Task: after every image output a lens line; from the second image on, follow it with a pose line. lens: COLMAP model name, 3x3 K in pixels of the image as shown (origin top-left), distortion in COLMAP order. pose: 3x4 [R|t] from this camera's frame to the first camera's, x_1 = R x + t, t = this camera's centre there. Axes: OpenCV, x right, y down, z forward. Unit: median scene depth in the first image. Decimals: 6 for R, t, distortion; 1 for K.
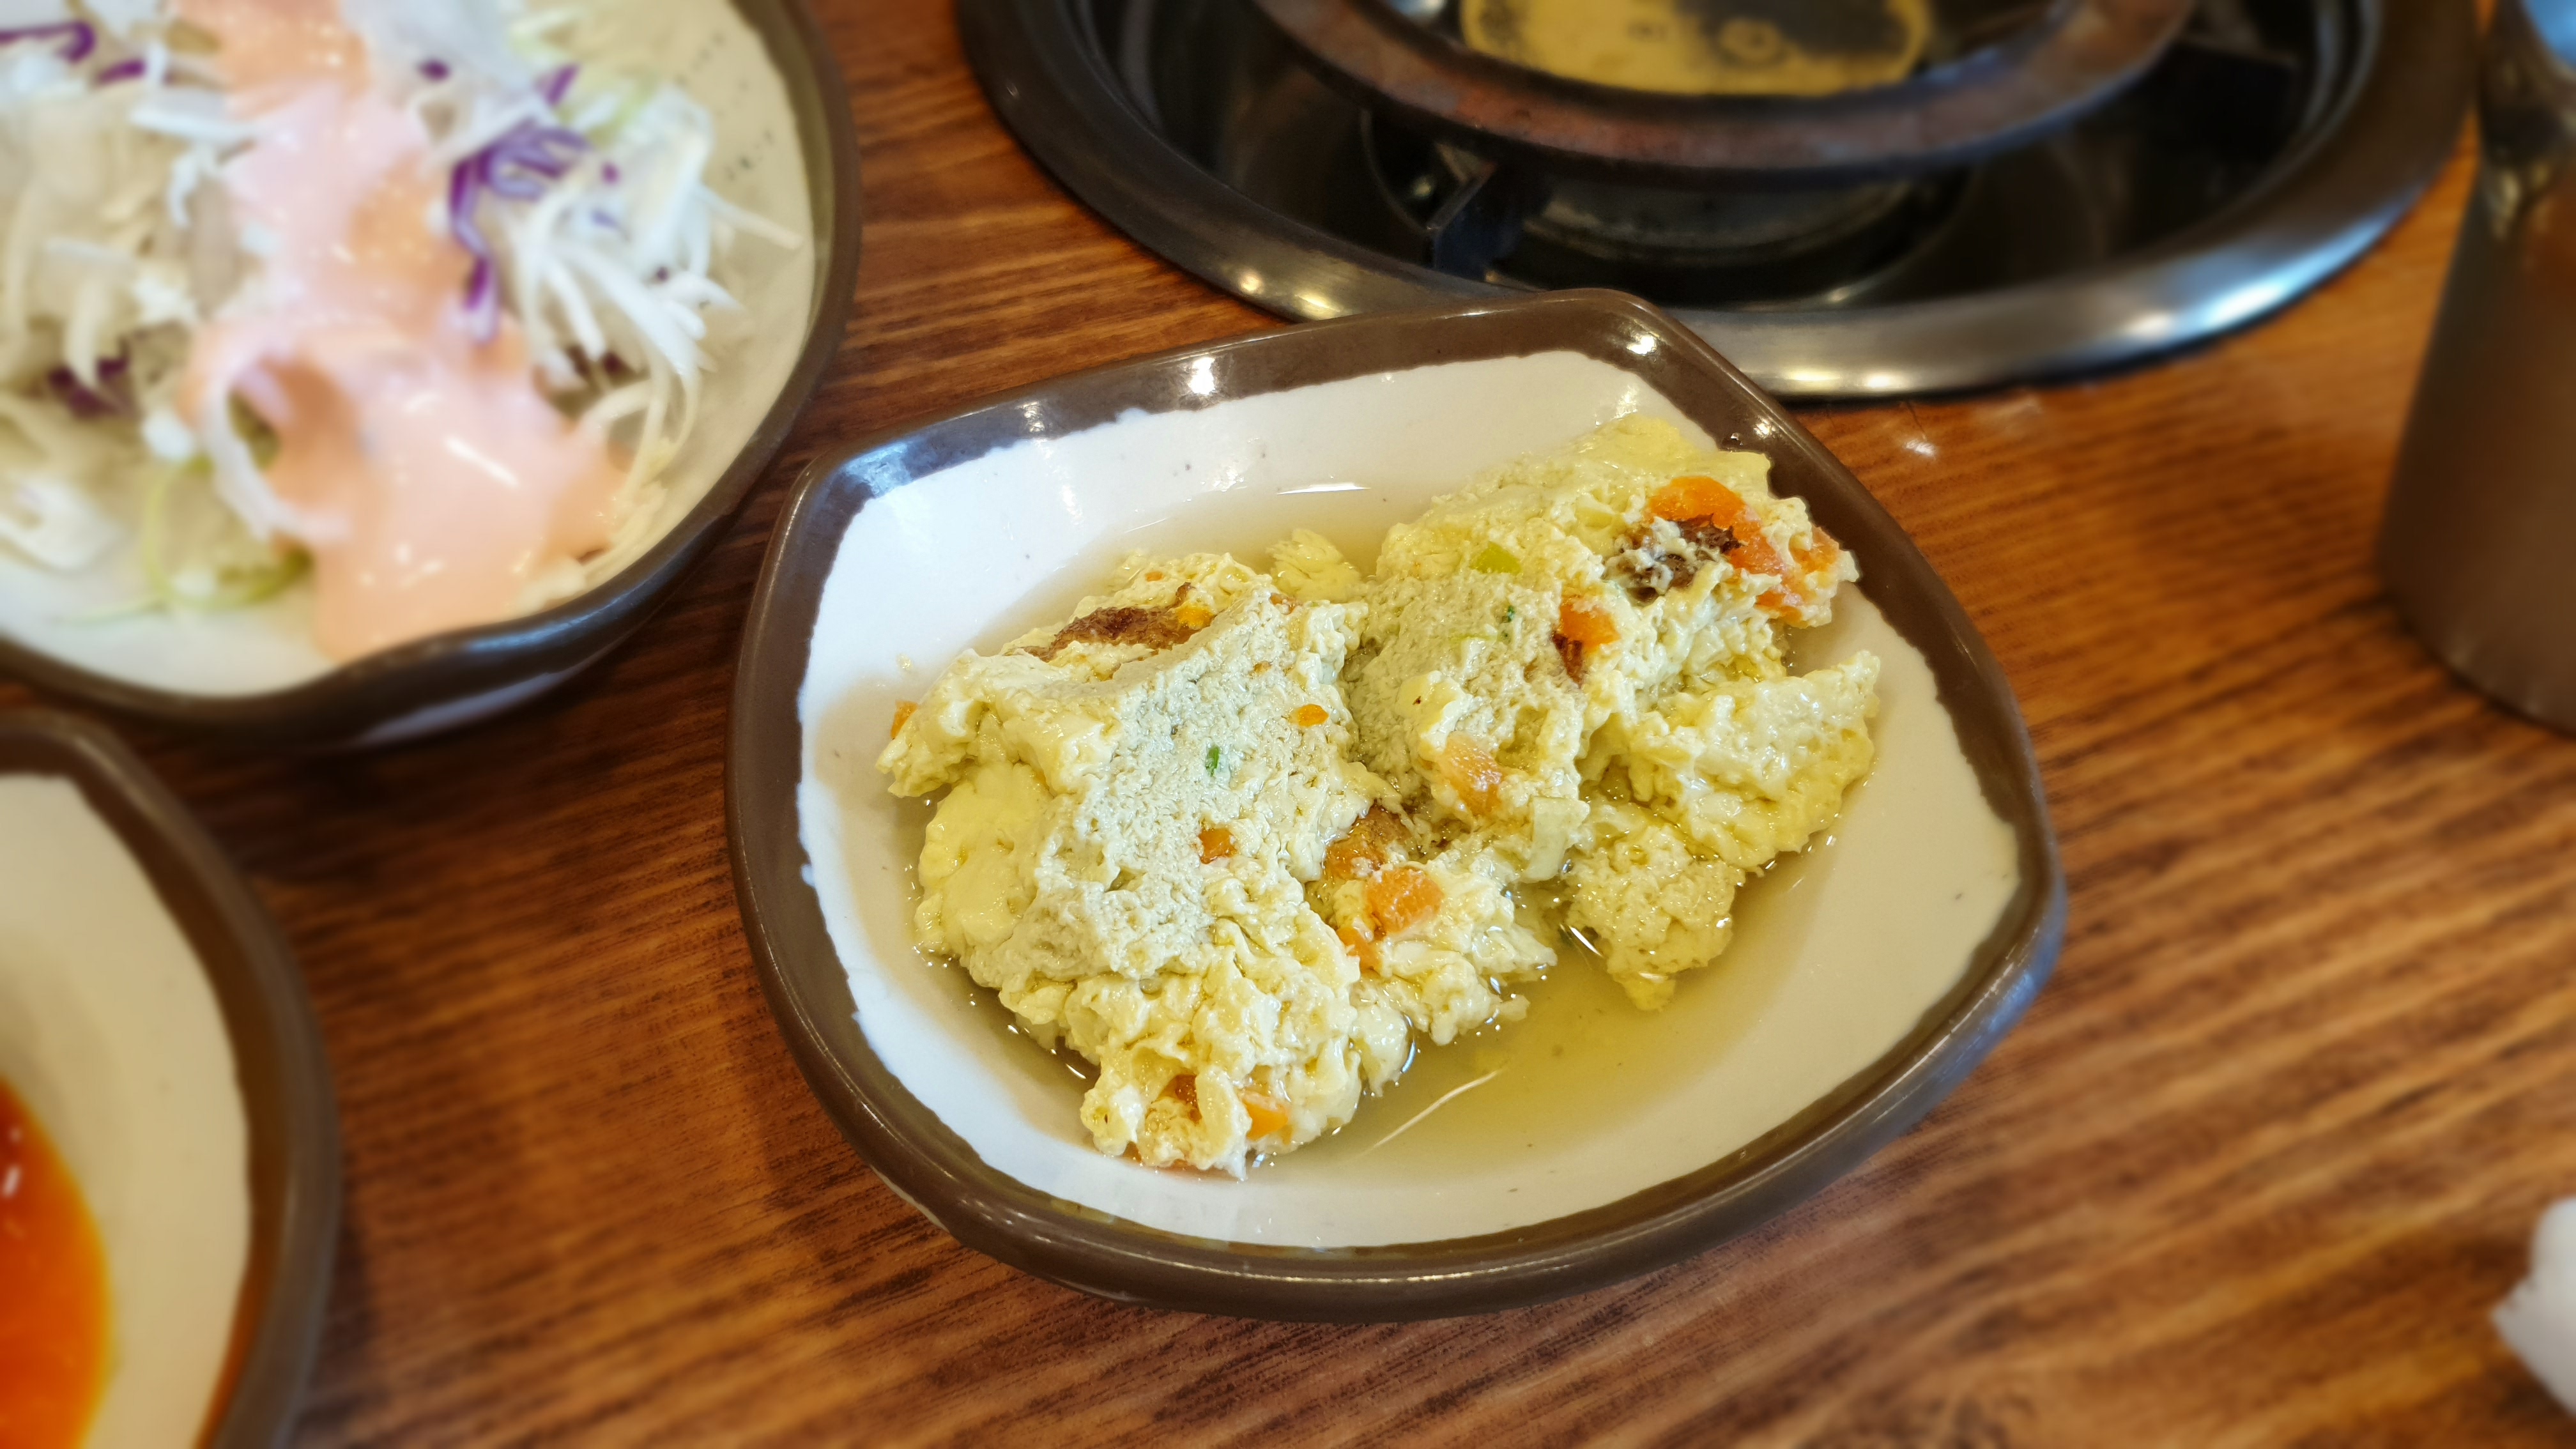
lens RADIAL K [[2024.0, 0, 1273.7], [0, 2024.0, 744.0], [0, 0, 1]] dist [0.028105, -0.067201]
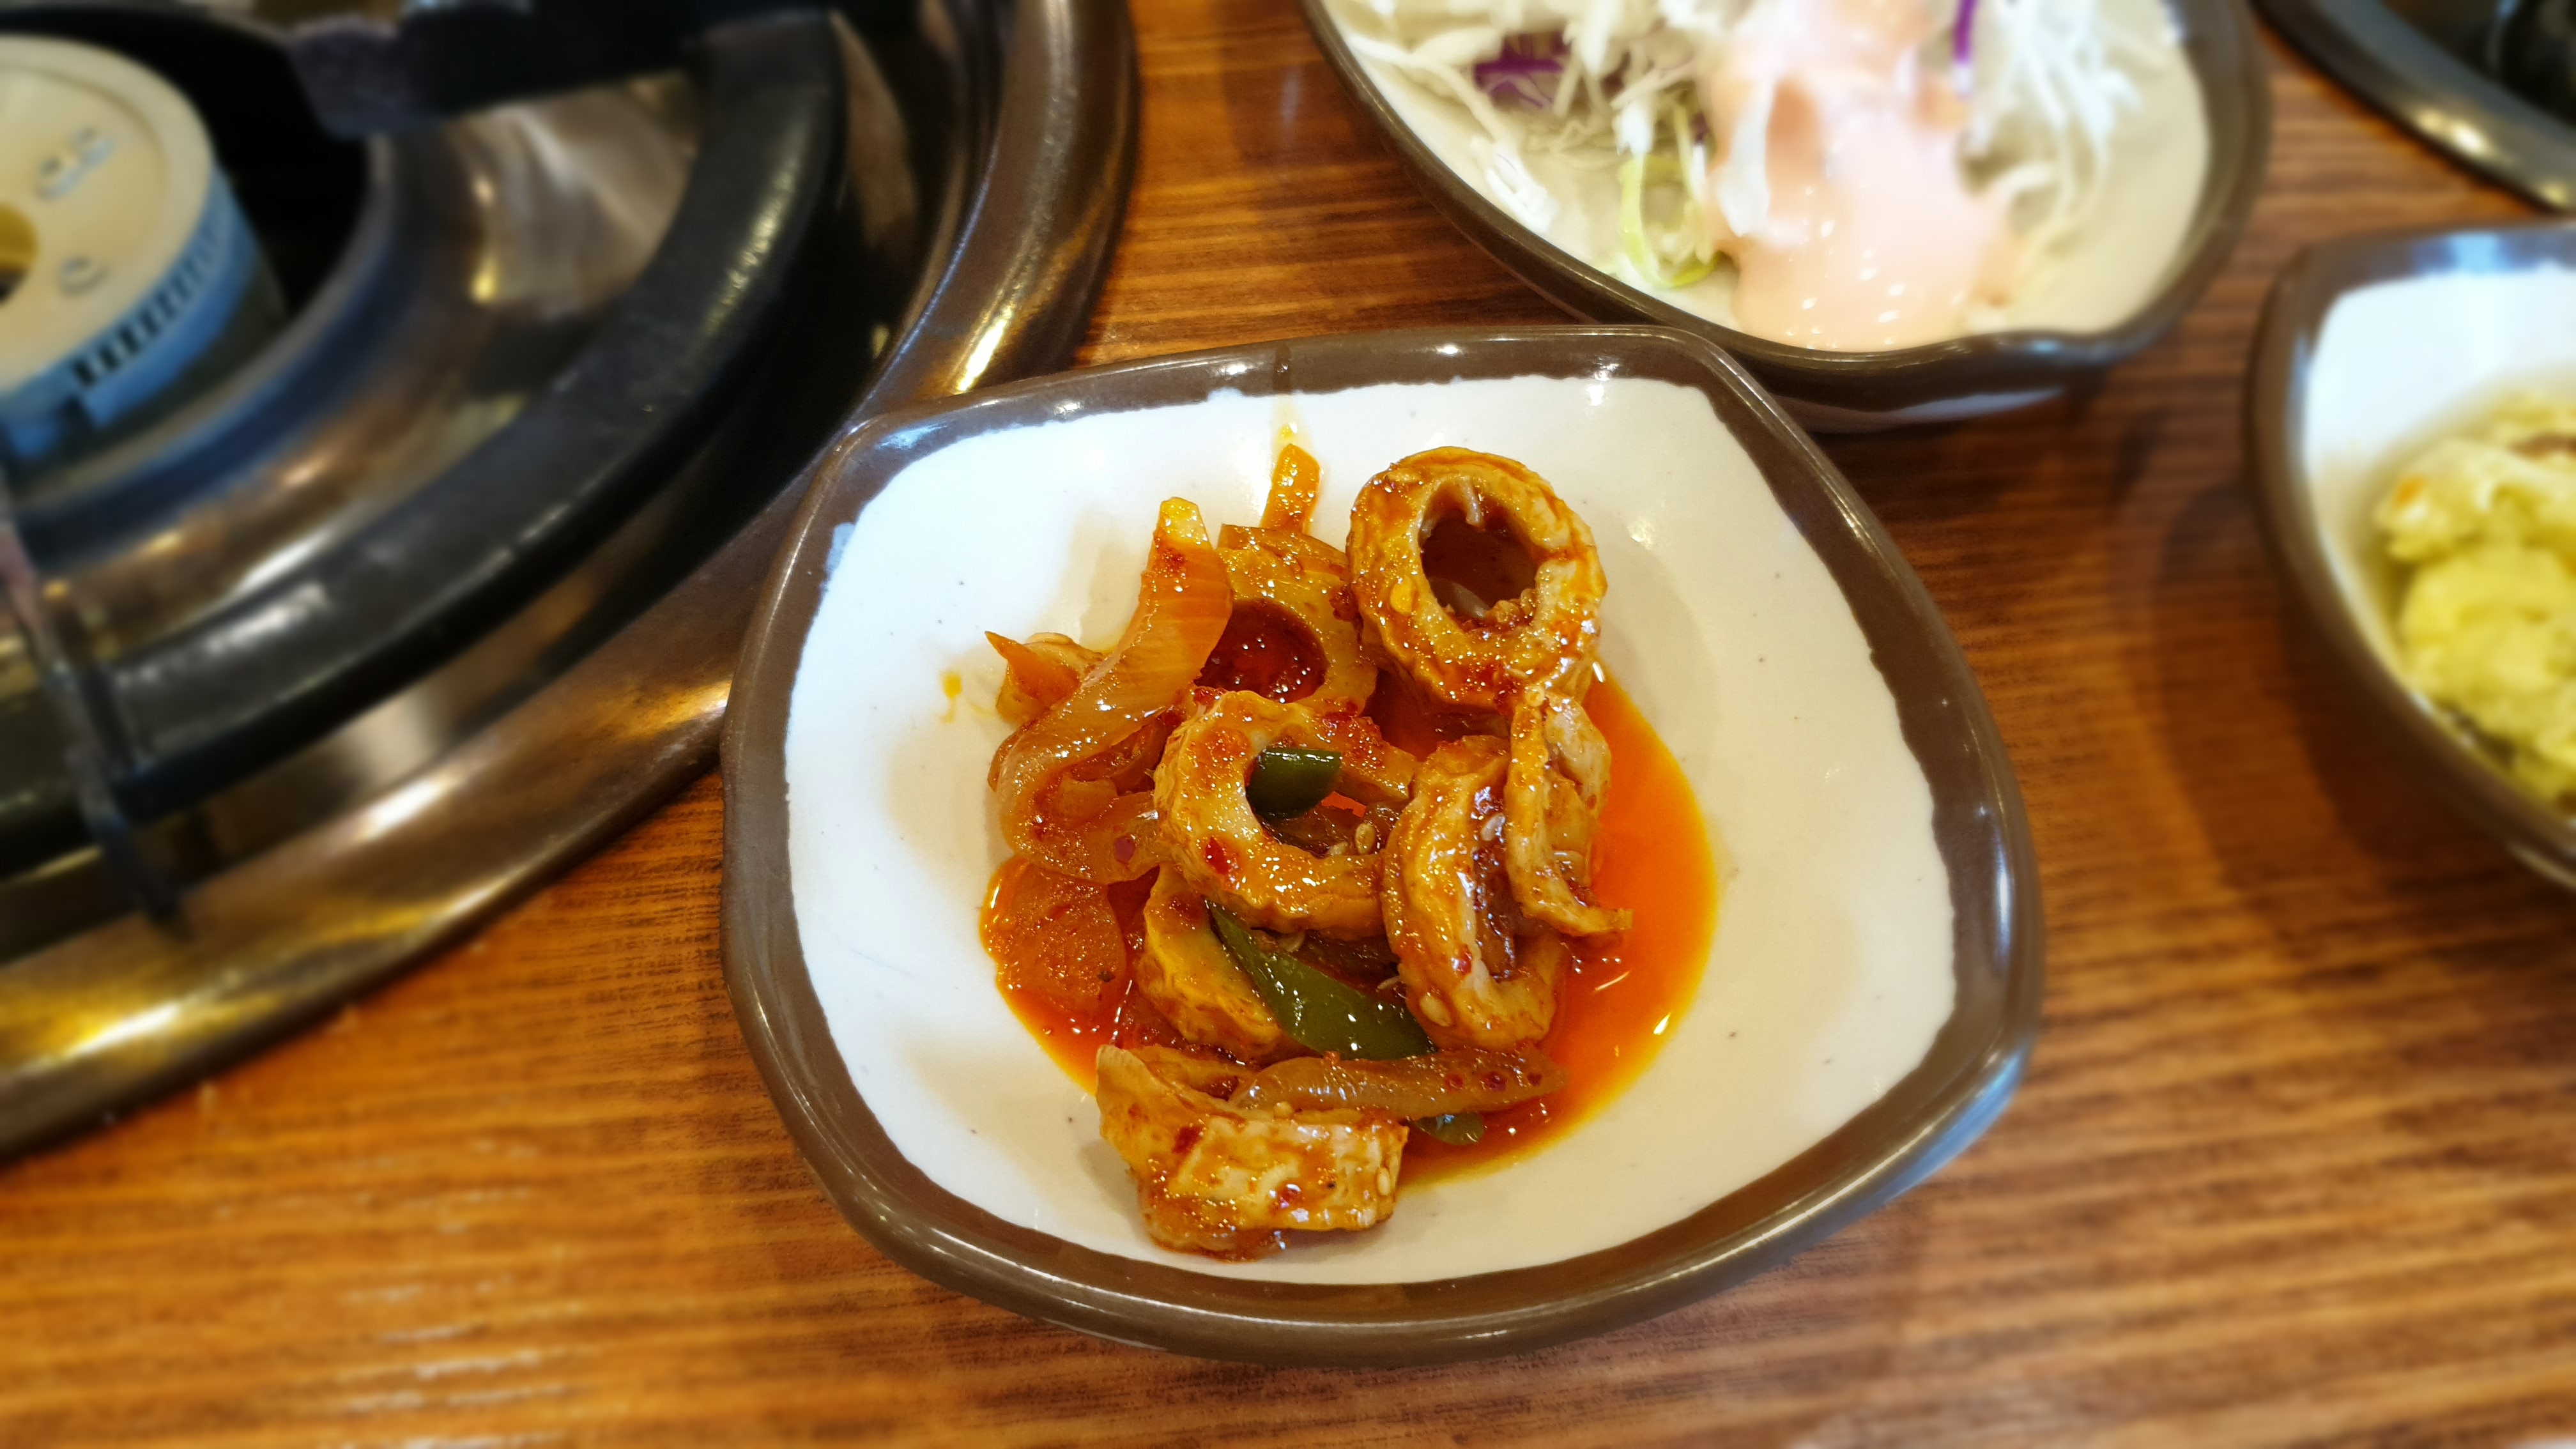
lens RADIAL K [[2024.0, 0, 1306.6], [0, 2024.0, 736.0], [0, 0, 1]] dist [0.028105, -0.067201]
pose [[0.965959, 0.216458, -0.141667, -0.531213], [-0.212754, 0.976246, 0.040976, 0.186056], [0.147171, -0.009441, 0.989066, -0.171719]]
